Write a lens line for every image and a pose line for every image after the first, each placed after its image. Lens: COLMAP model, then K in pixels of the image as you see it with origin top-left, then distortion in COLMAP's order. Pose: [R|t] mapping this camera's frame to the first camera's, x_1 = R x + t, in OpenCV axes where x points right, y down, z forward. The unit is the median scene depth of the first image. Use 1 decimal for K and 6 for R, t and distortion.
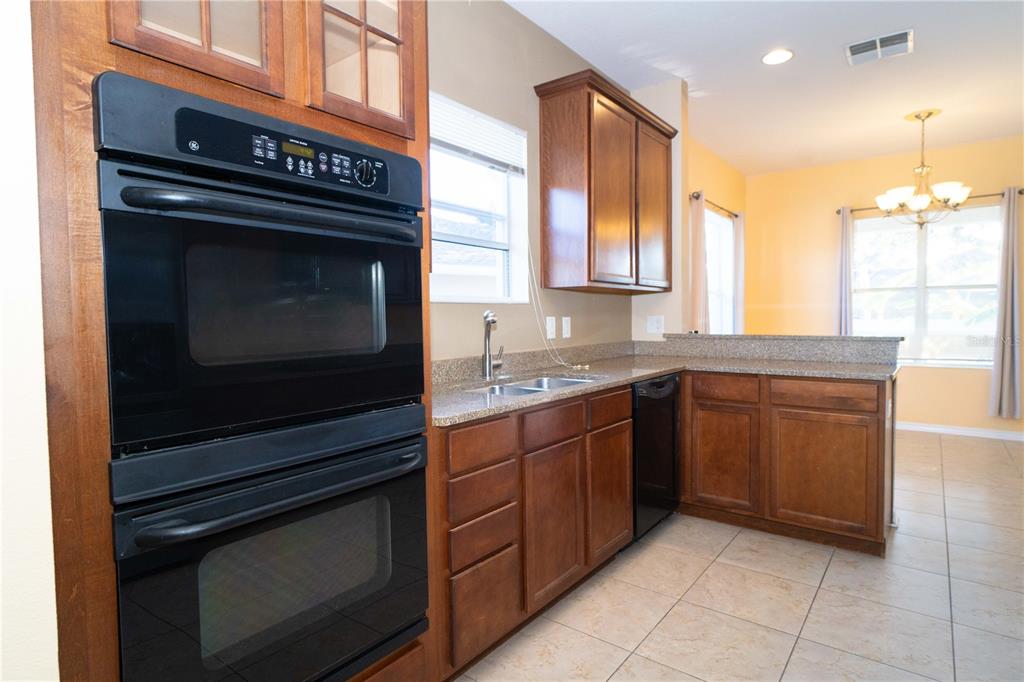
lens RADIAL K [[543.3, 0, 507.0], [0, 543.3, 341.5], [0, 0, 1]] dist [0.004060, 0.001685]
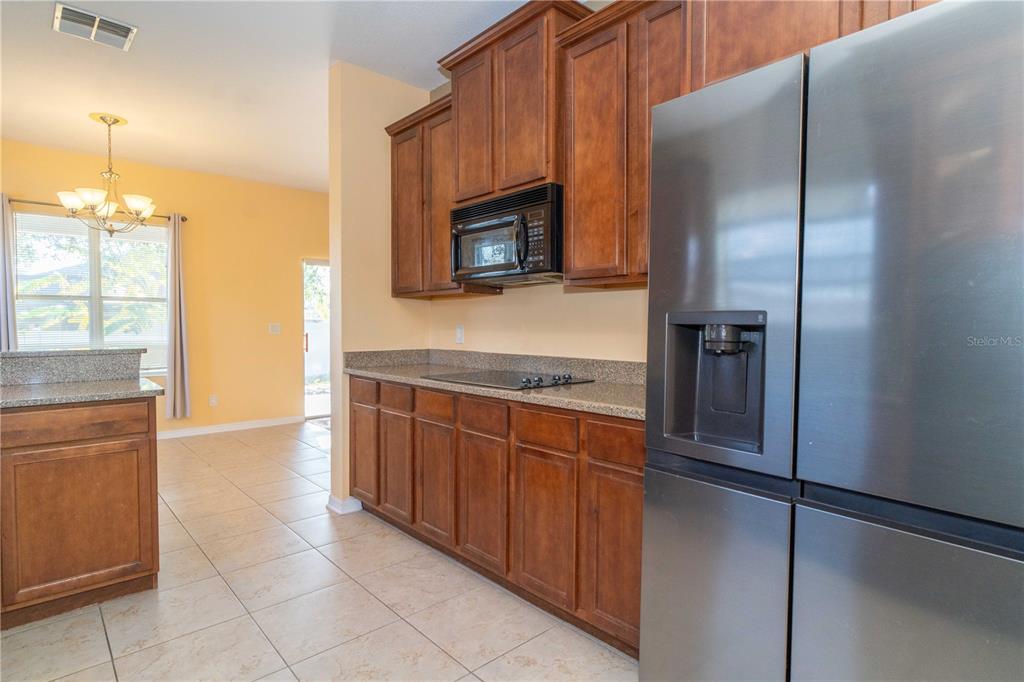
lens RADIAL K [[543.3, 0, 505.2], [0, 543.3, 339.4], [0, 0, 1]] dist [0.004060, 0.001685]
pose [[0.184704, -0.018399, 0.982622, -0.093919], [0.043085, 0.999015, 0.010608, -0.008092], [-0.981849, 0.040377, 0.185315, 0.214223]]
